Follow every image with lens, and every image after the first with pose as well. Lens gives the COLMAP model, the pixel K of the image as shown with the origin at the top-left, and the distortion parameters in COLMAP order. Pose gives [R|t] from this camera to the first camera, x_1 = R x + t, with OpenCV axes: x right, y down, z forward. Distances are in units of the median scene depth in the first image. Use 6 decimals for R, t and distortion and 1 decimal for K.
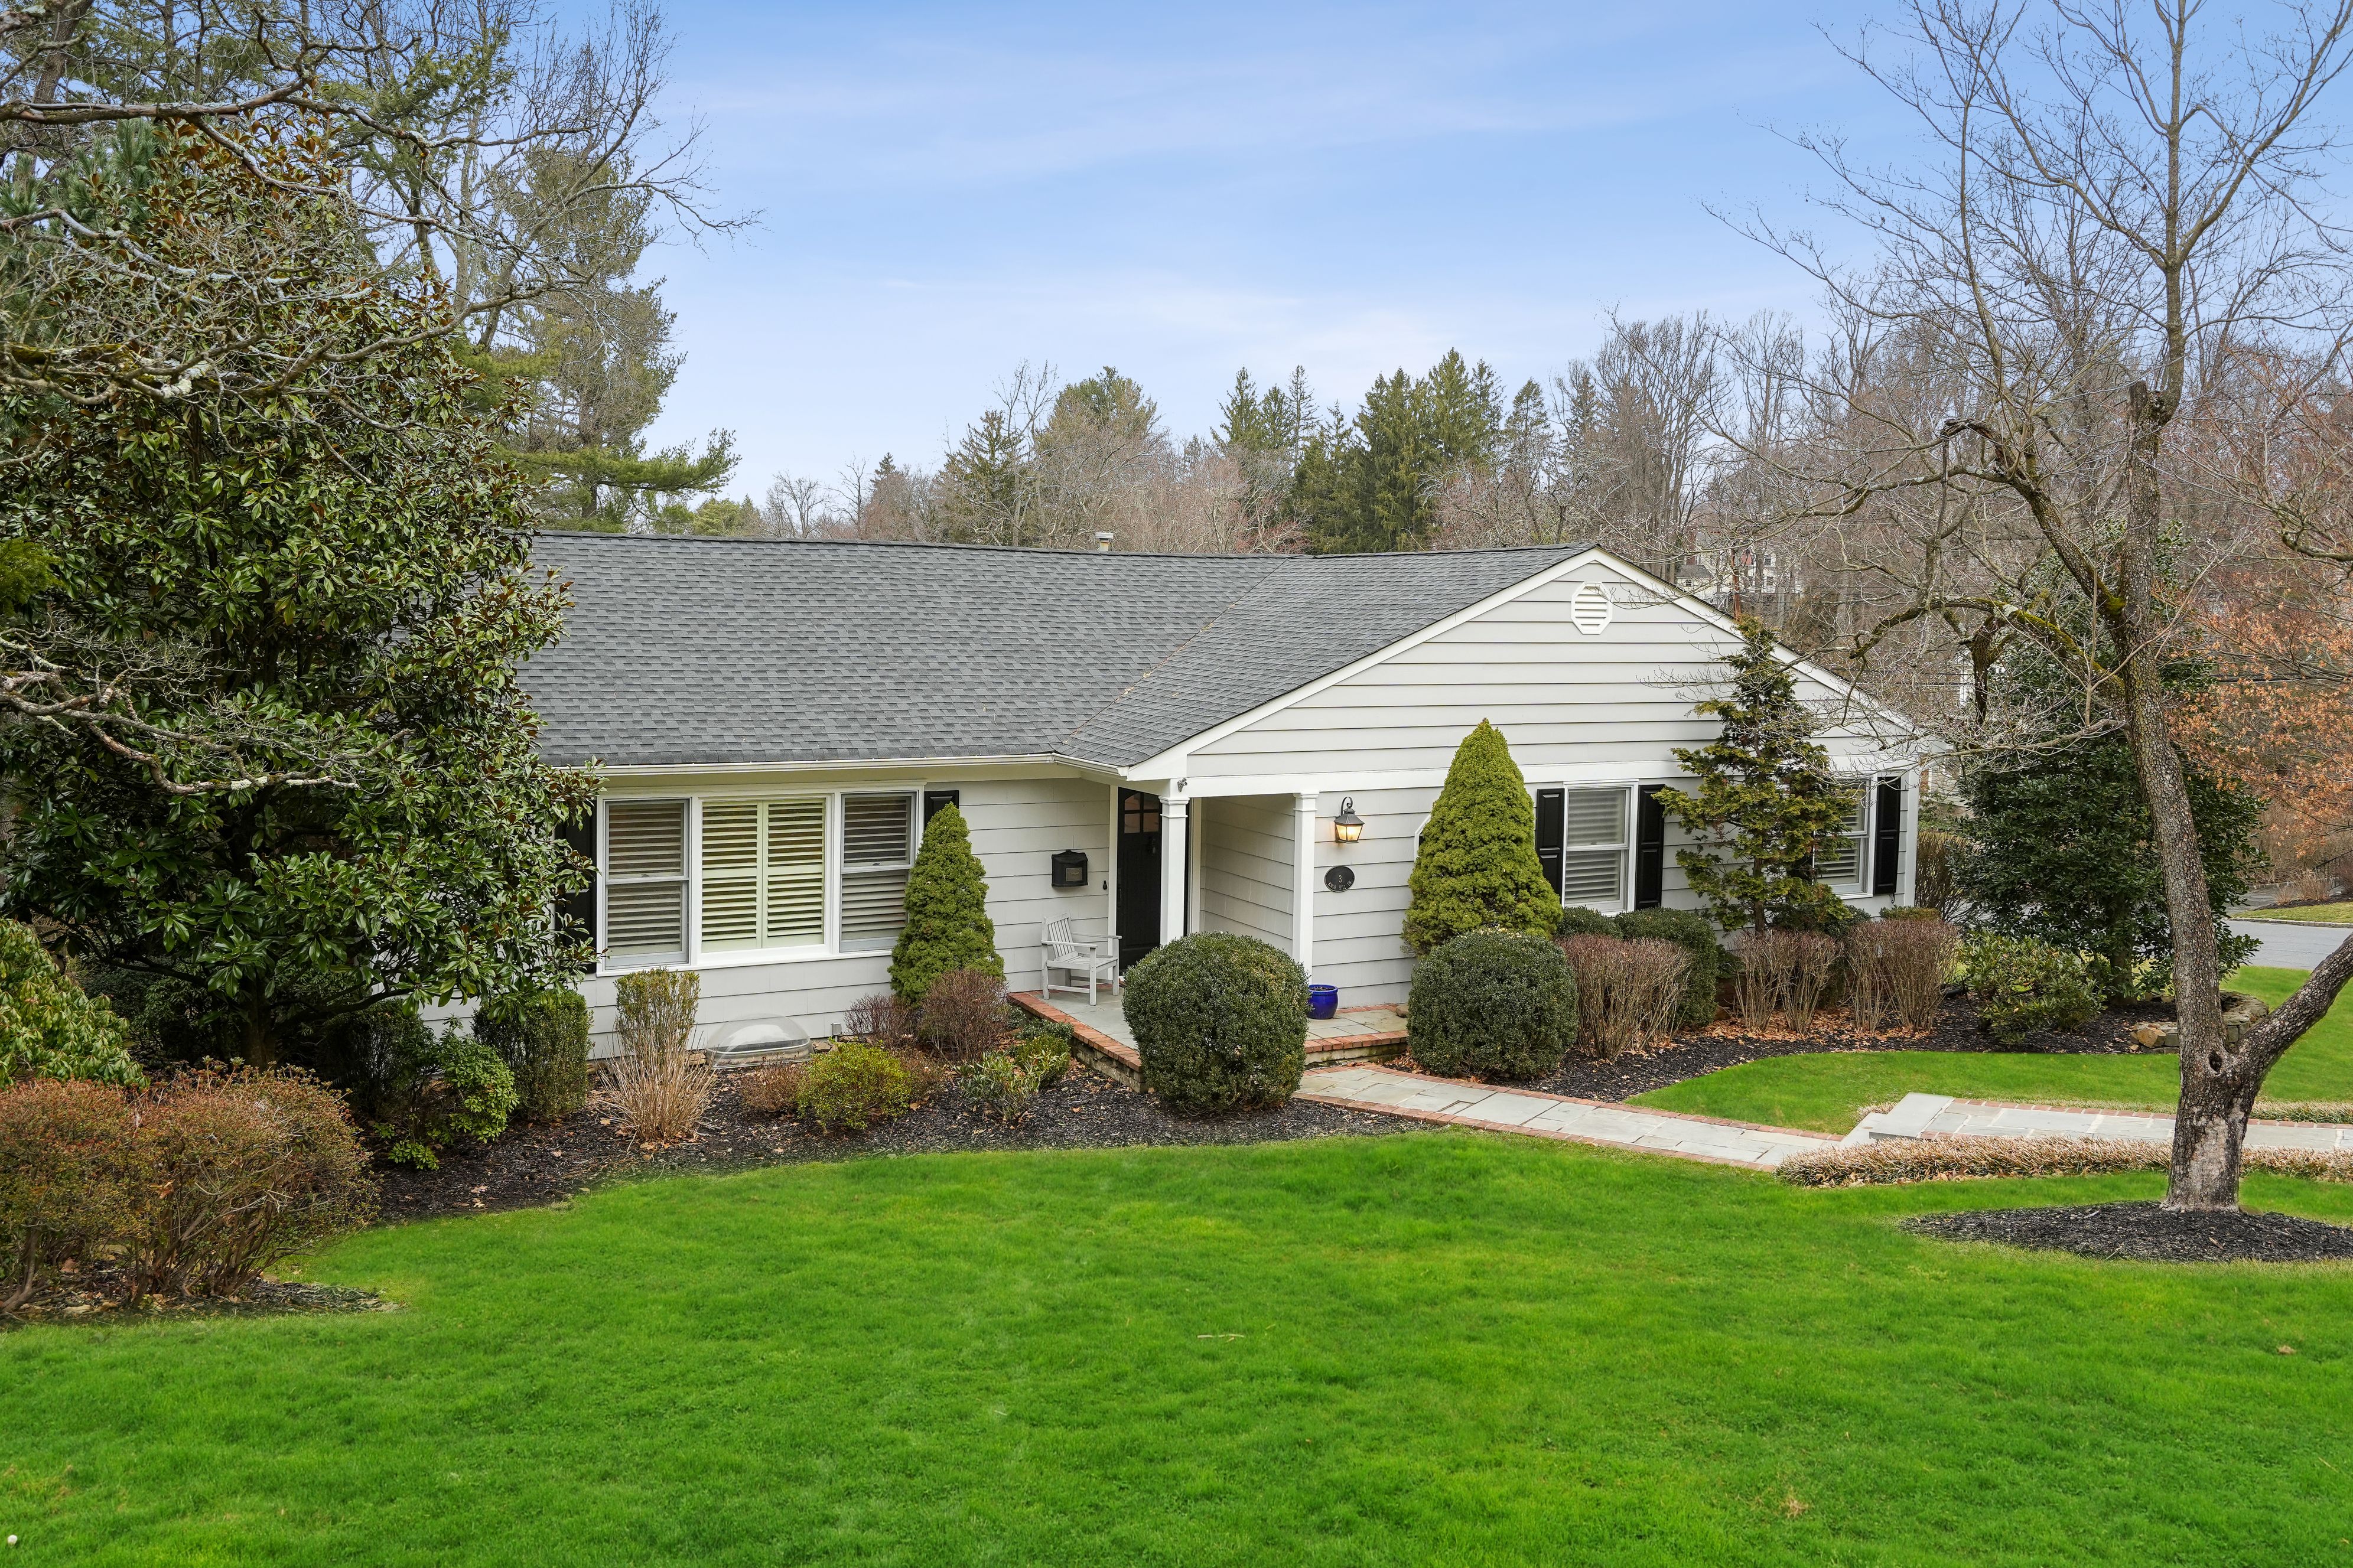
lens RADIAL K [[1802.5, 0, 1169.3], [0, 1802.5, 782.2], [0, 0, 1]] dist [0.001300, -0.004854]
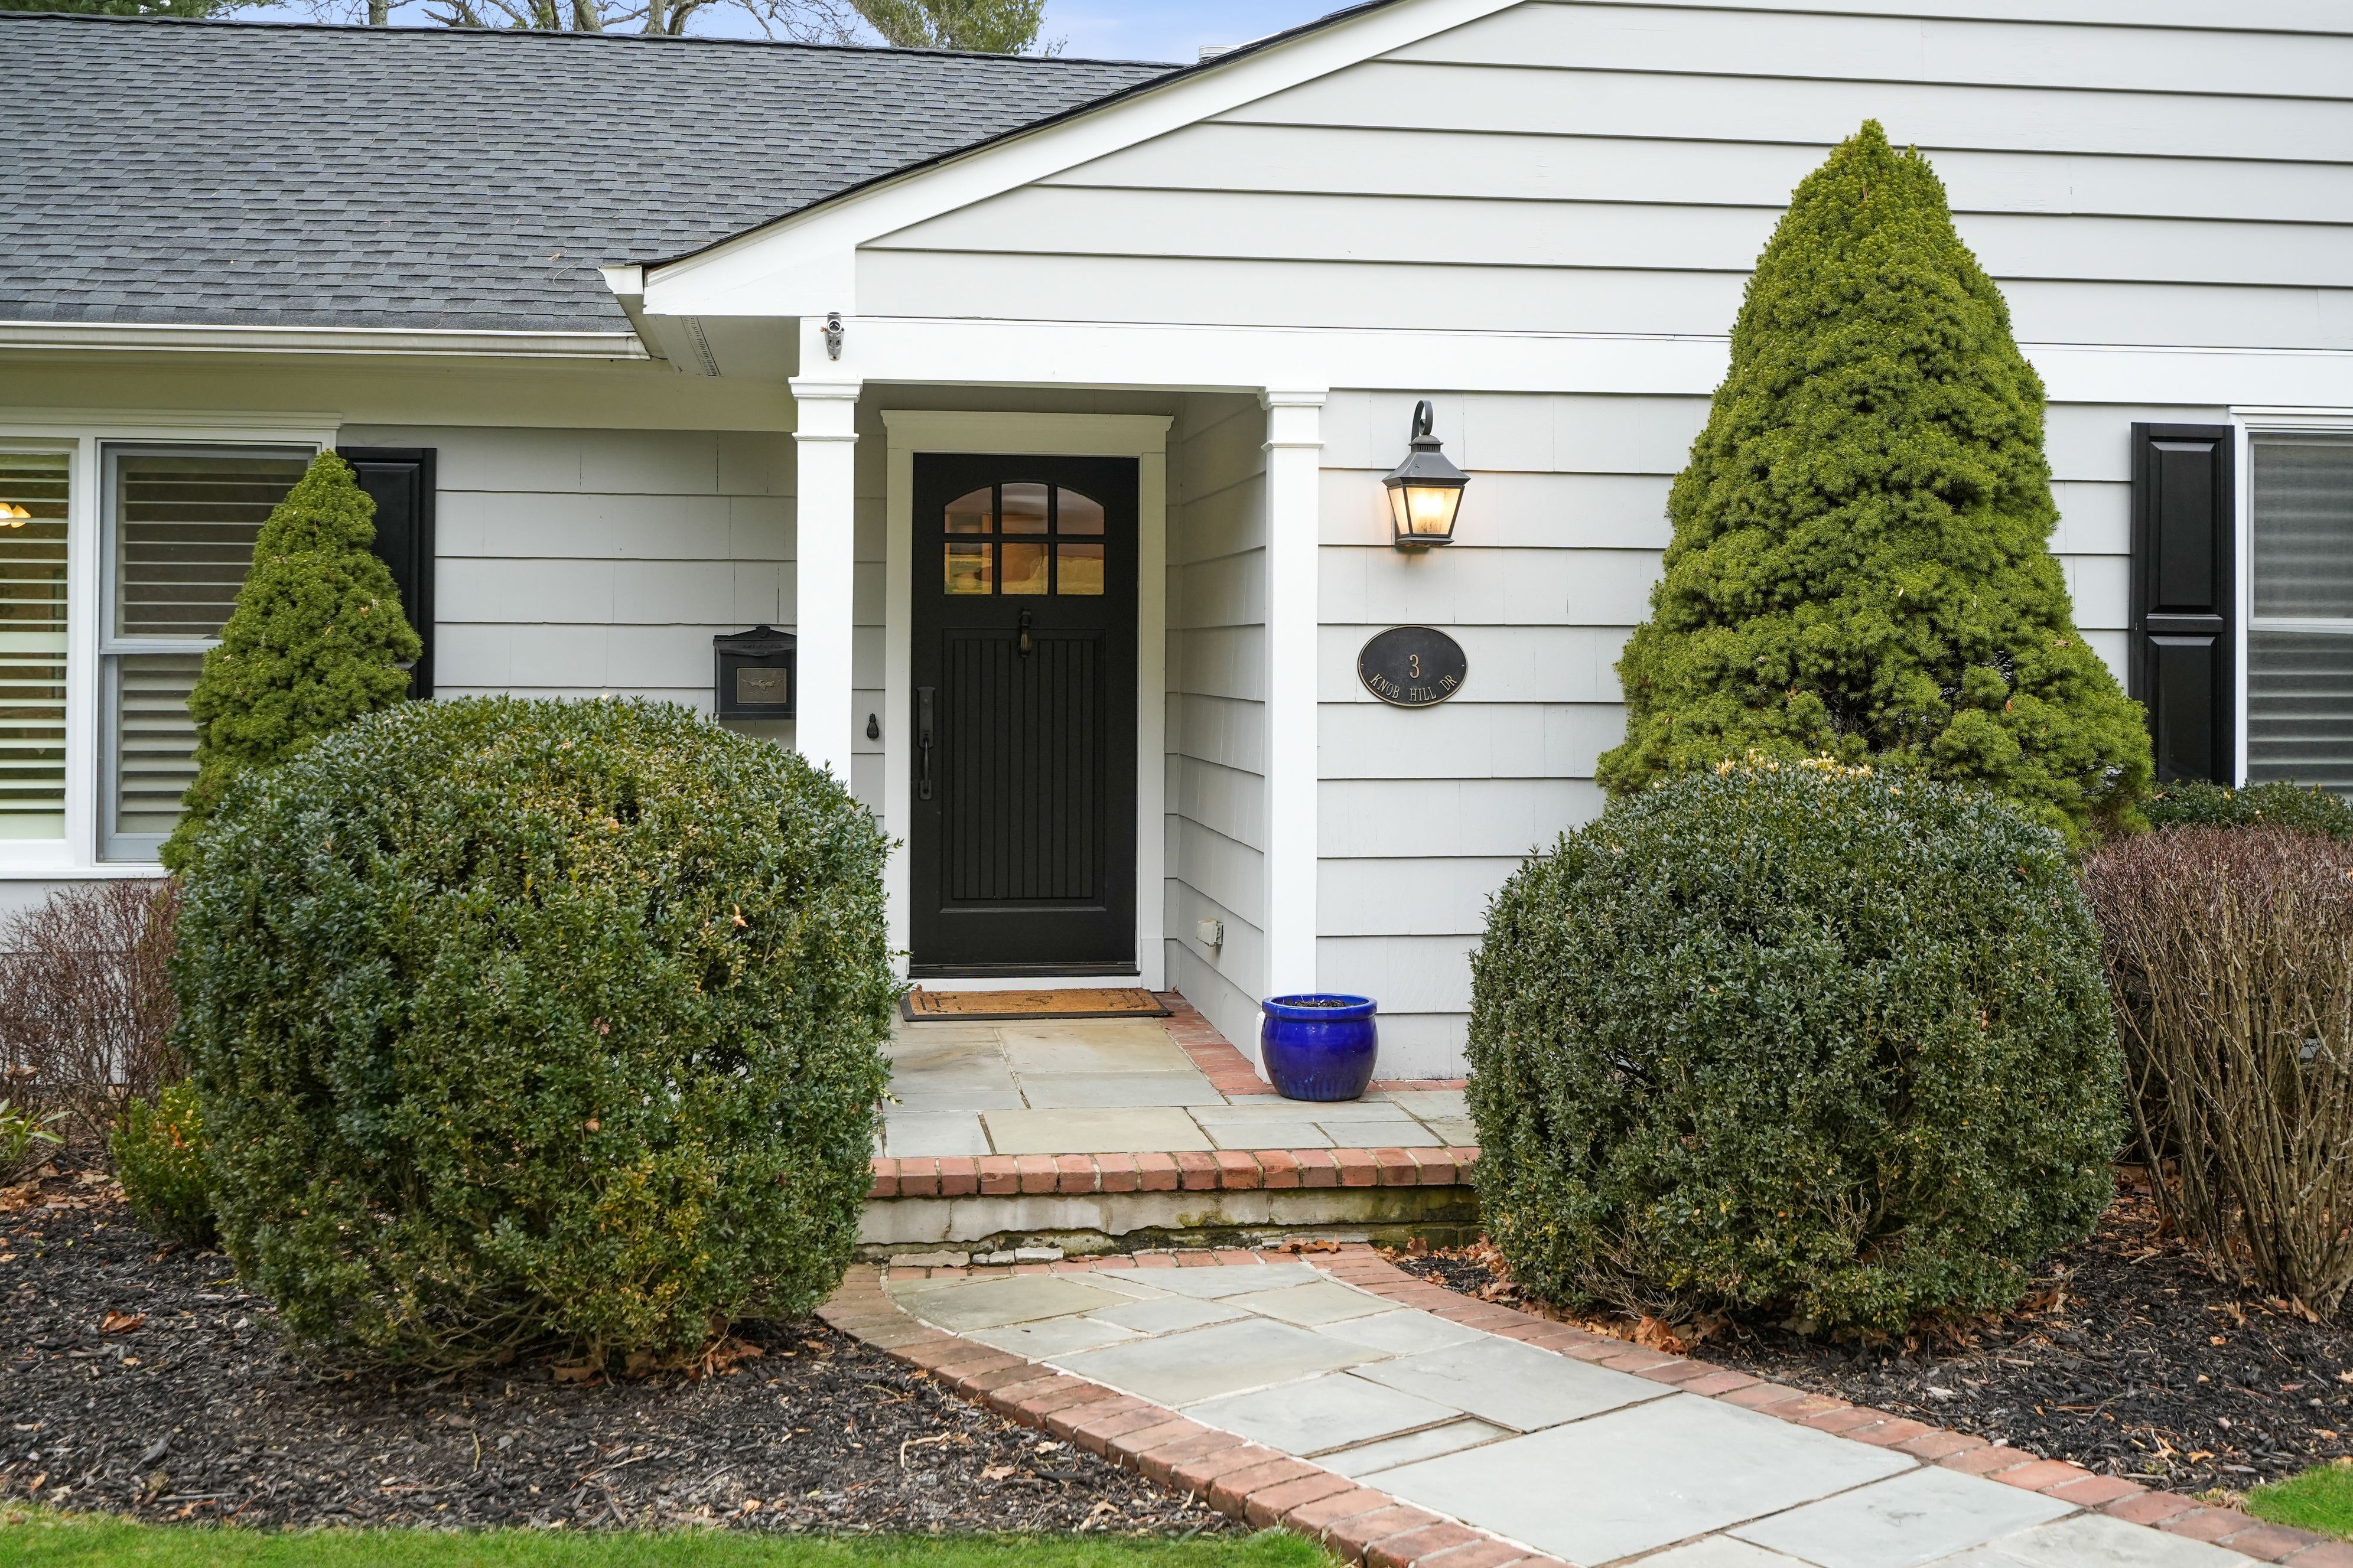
lens RADIAL K [[2390.2, 0, 1136.5], [0, 2390.2, 702.1], [0, 0, 1]] dist [0.006872, 0.000000]
pose [[0.948471, -0.000974, -0.316864, 0.183895], [-0.023850, 0.996939, -0.074456, 0.093019], [0.315967, 0.078177, 0.945544, 0.587253]]
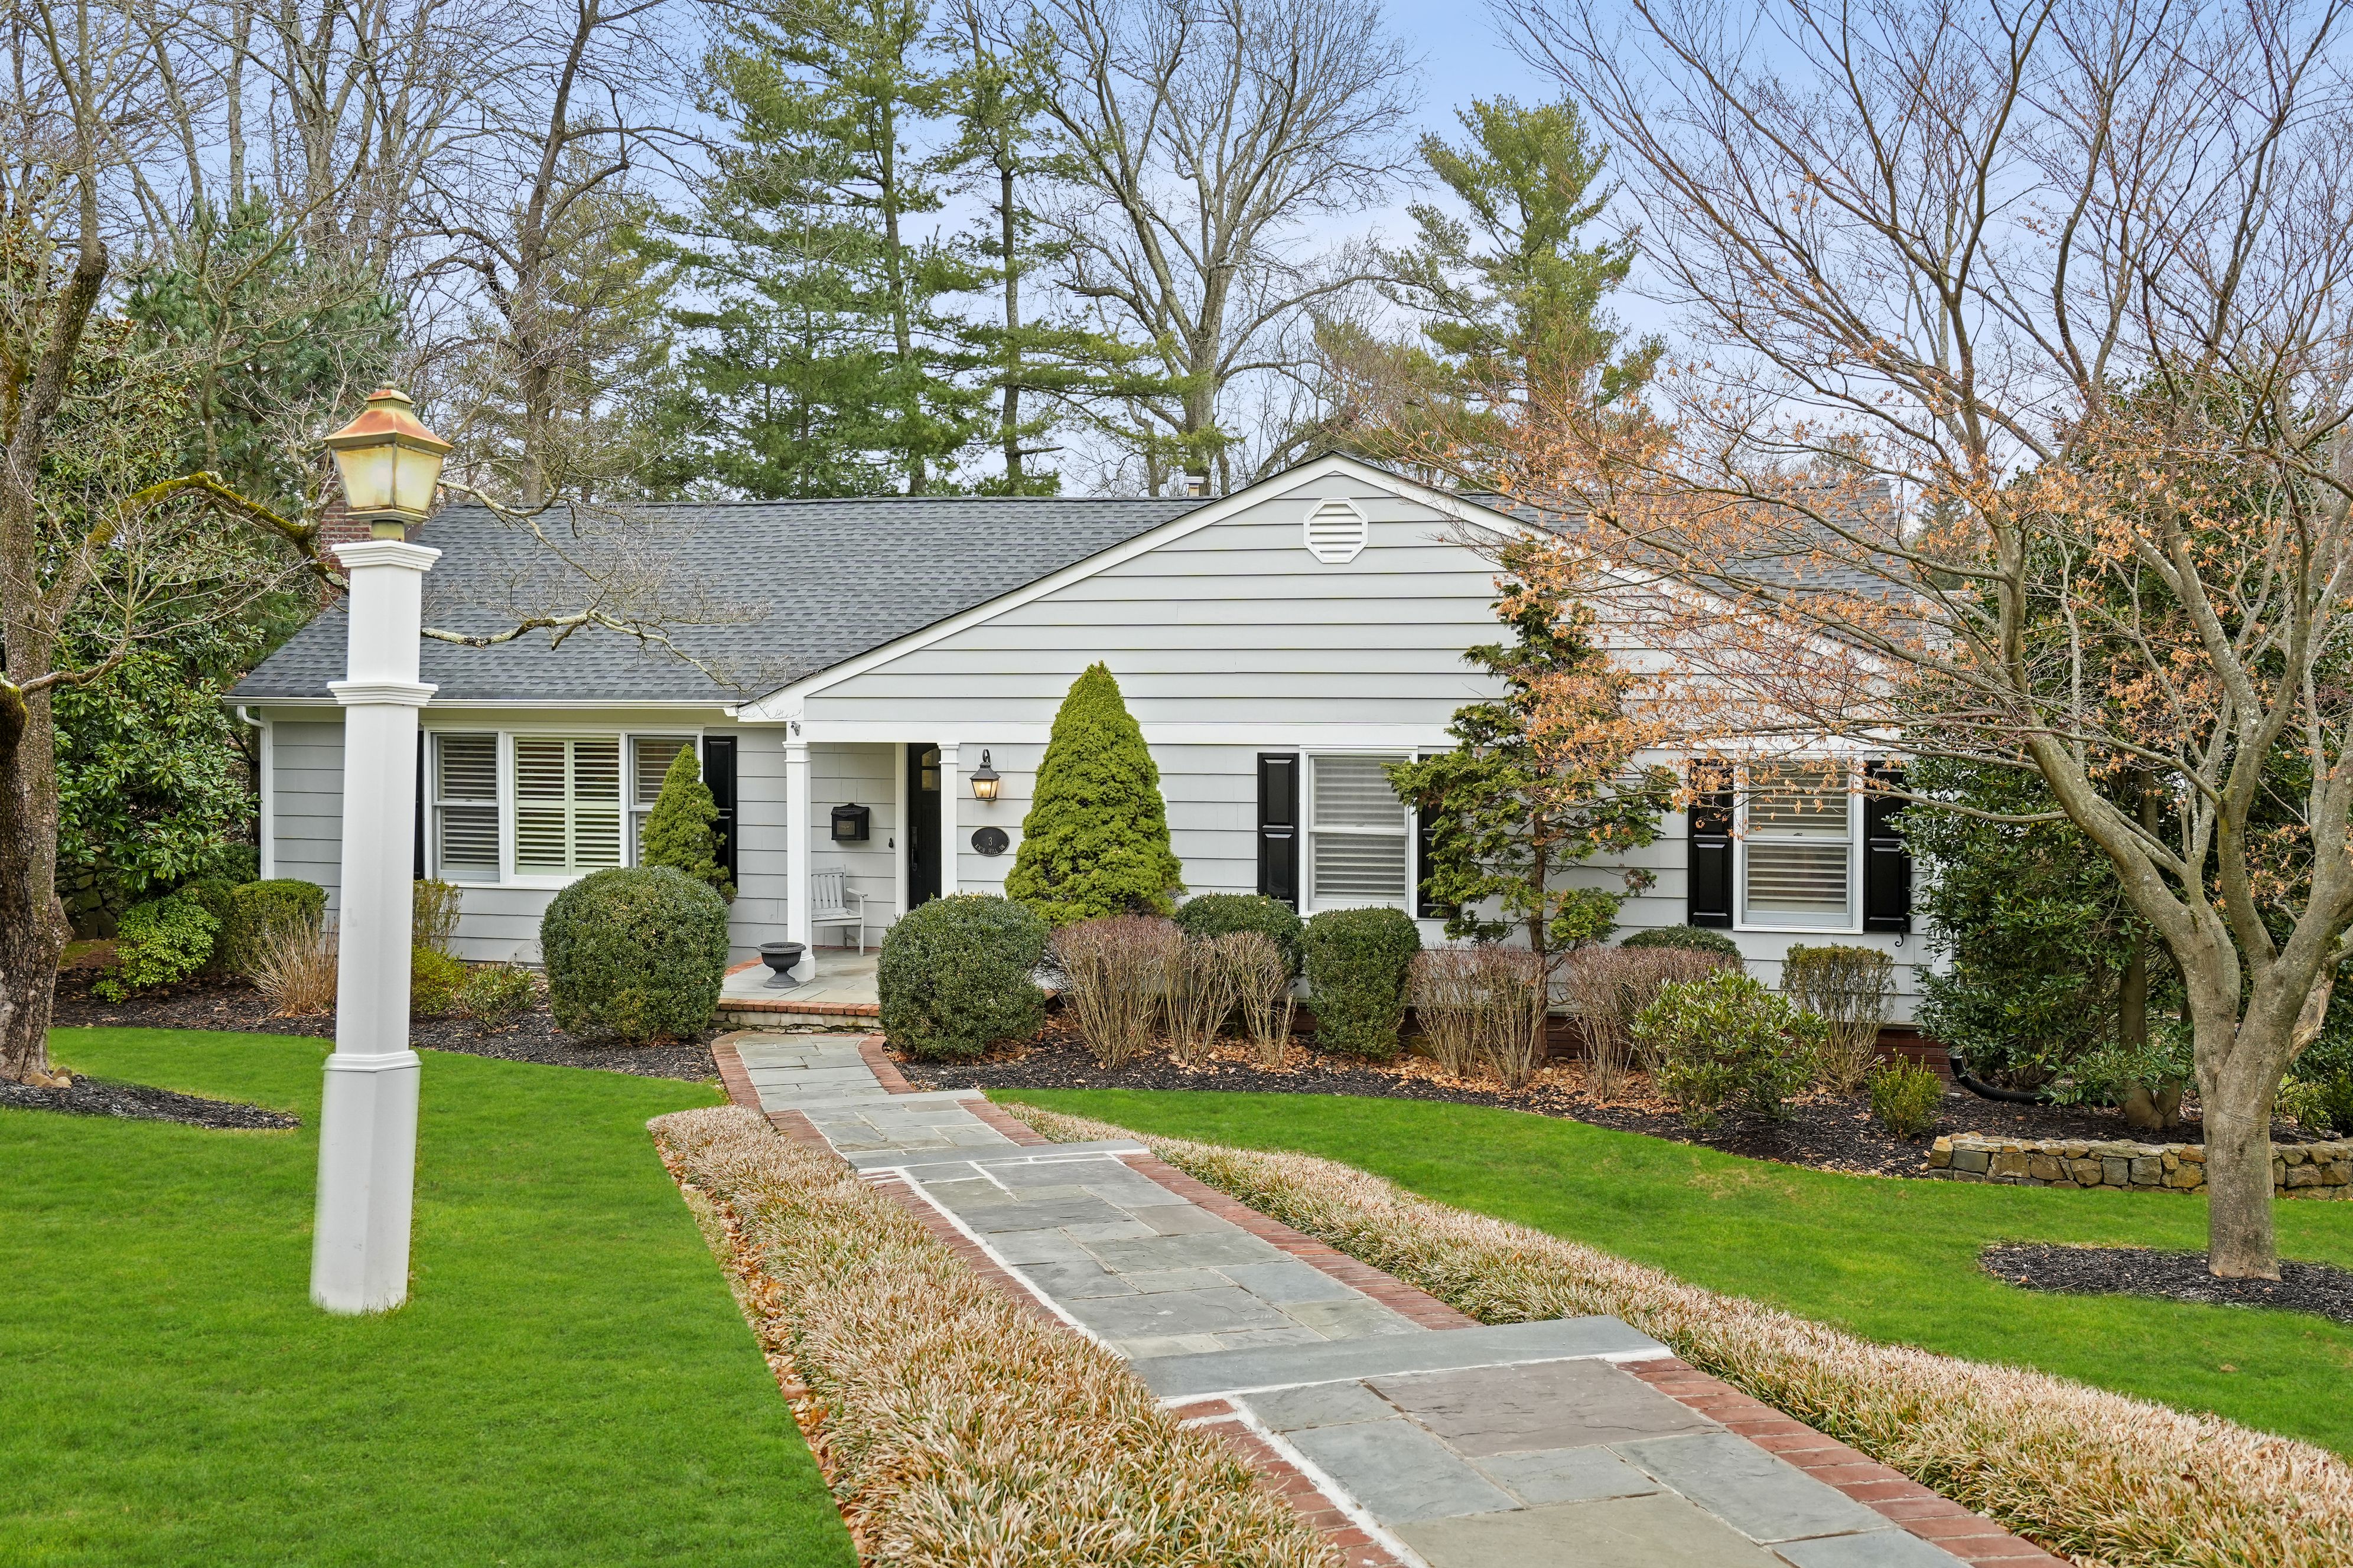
lens RADIAL K [[2056.1, 0, 1175.1], [0, 2056.1, 802.3], [0, 0, 1]] dist [0.003680, -0.005172]
pose [[0.785278, 0.038848, -0.617924, 0.804264], [-0.046348, 0.998918, 0.003900, 0.026090], [0.617406, 0.025576, 0.786228, 0.251527]]
